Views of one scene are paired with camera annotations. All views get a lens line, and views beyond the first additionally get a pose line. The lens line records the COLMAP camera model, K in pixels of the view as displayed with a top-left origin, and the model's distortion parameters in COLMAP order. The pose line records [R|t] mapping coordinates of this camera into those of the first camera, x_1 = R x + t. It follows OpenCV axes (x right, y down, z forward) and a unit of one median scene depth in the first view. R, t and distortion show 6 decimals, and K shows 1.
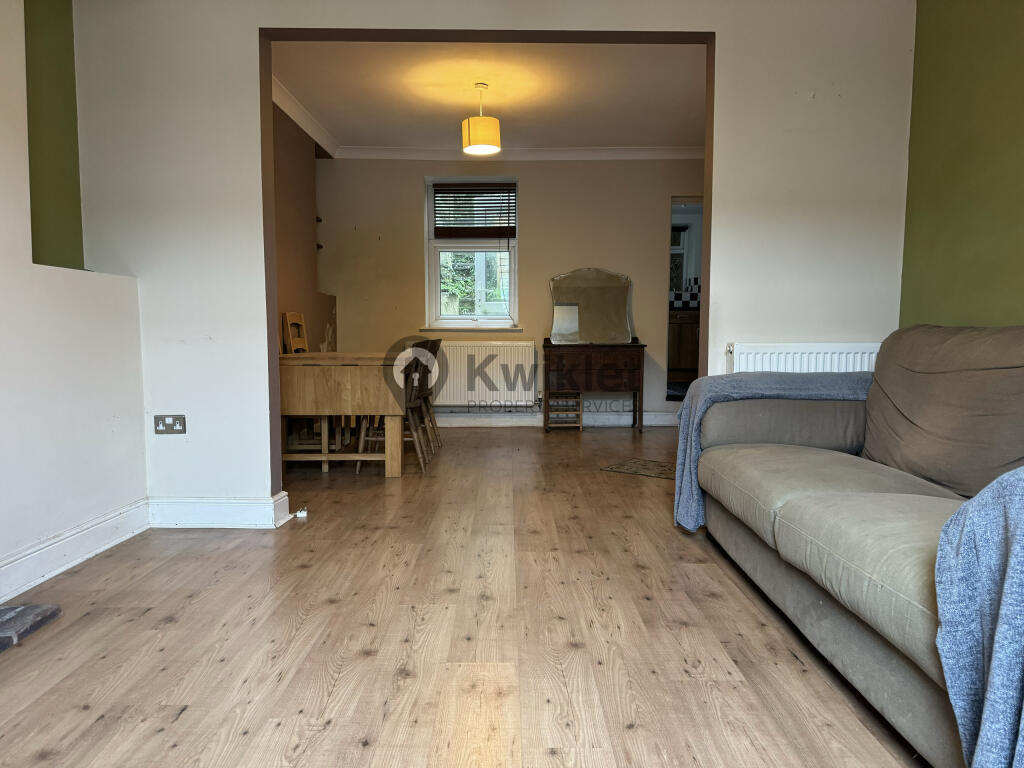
lens RADIAL K [[717.9, 0, 512.0], [0, 717.9, 384.0], [0, 0, 1]] dist [0.040294, -0.053756]
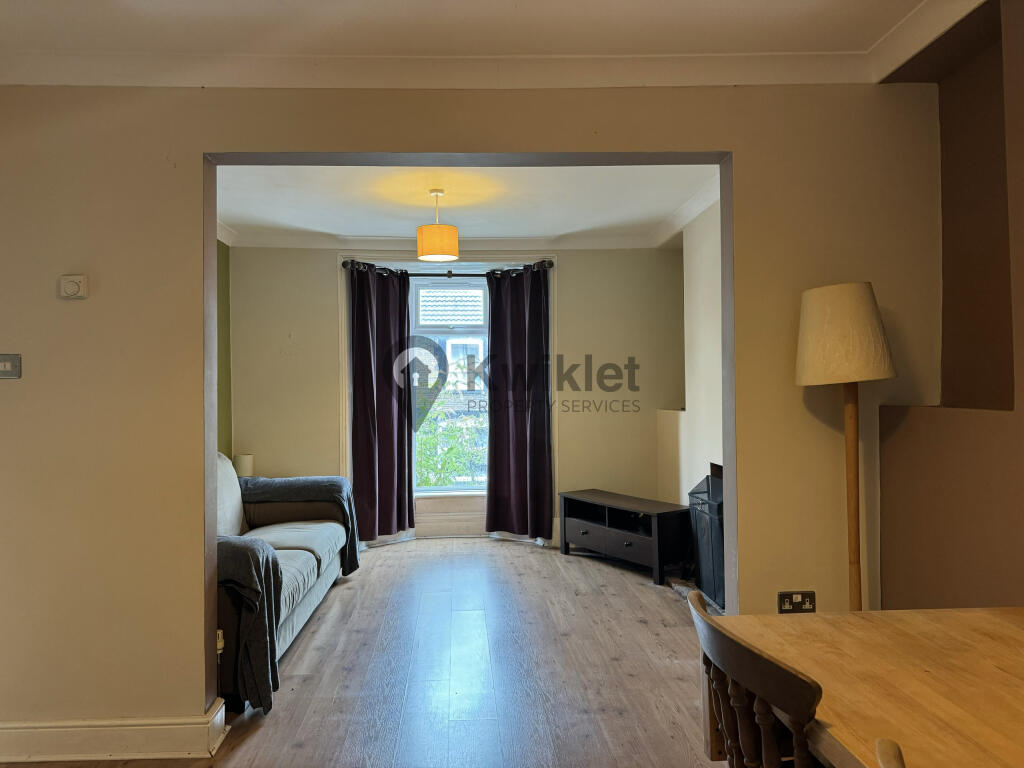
lens RADIAL K [[715.9, 0, 510.2], [0, 715.9, 372.5], [0, 0, 1]] dist [0.103870, -0.000667]
pose [[-0.997479, 0.008673, -0.070434, -0.018079], [0.005356, 0.998874, 0.047149, -0.373298], [0.070764, 0.046653, -0.996402, 2.671138]]
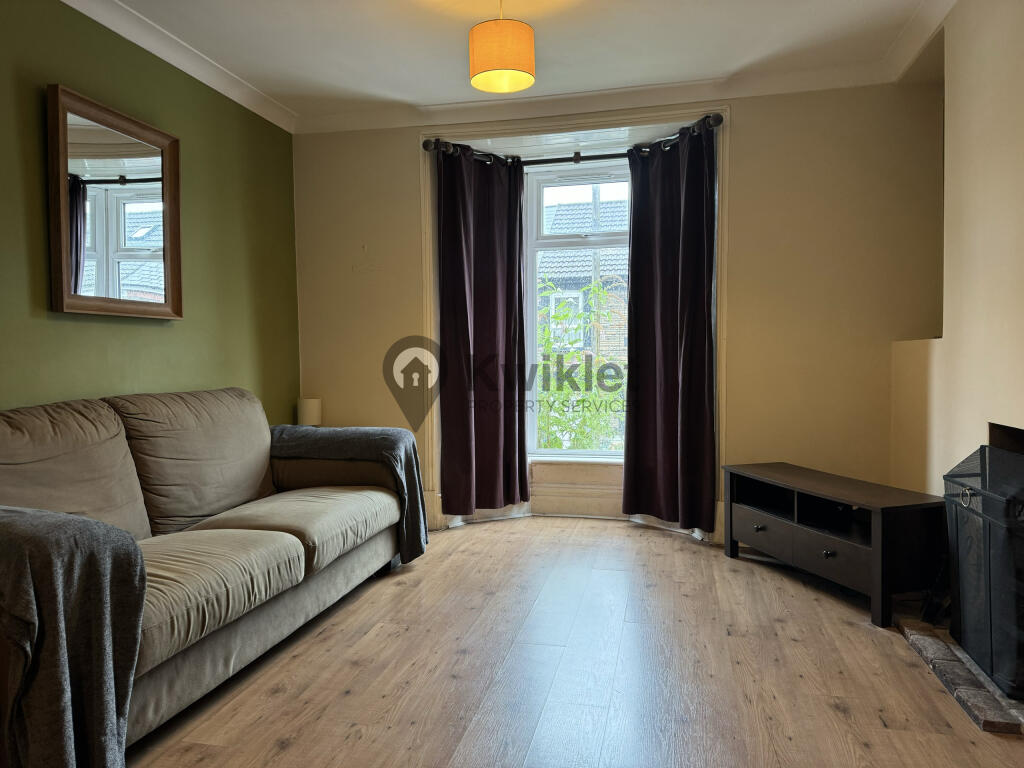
lens RADIAL K [[717.9, 0, 512.0], [0, 717.9, 384.0], [0, 0, 1]] dist [0.040294, -0.053756]
pose [[-0.975154, -0.000802, 0.221527, -0.248478], [0.023420, 0.994016, 0.106691, -0.216976], [-0.220287, 0.109229, -0.969300, 1.929835]]
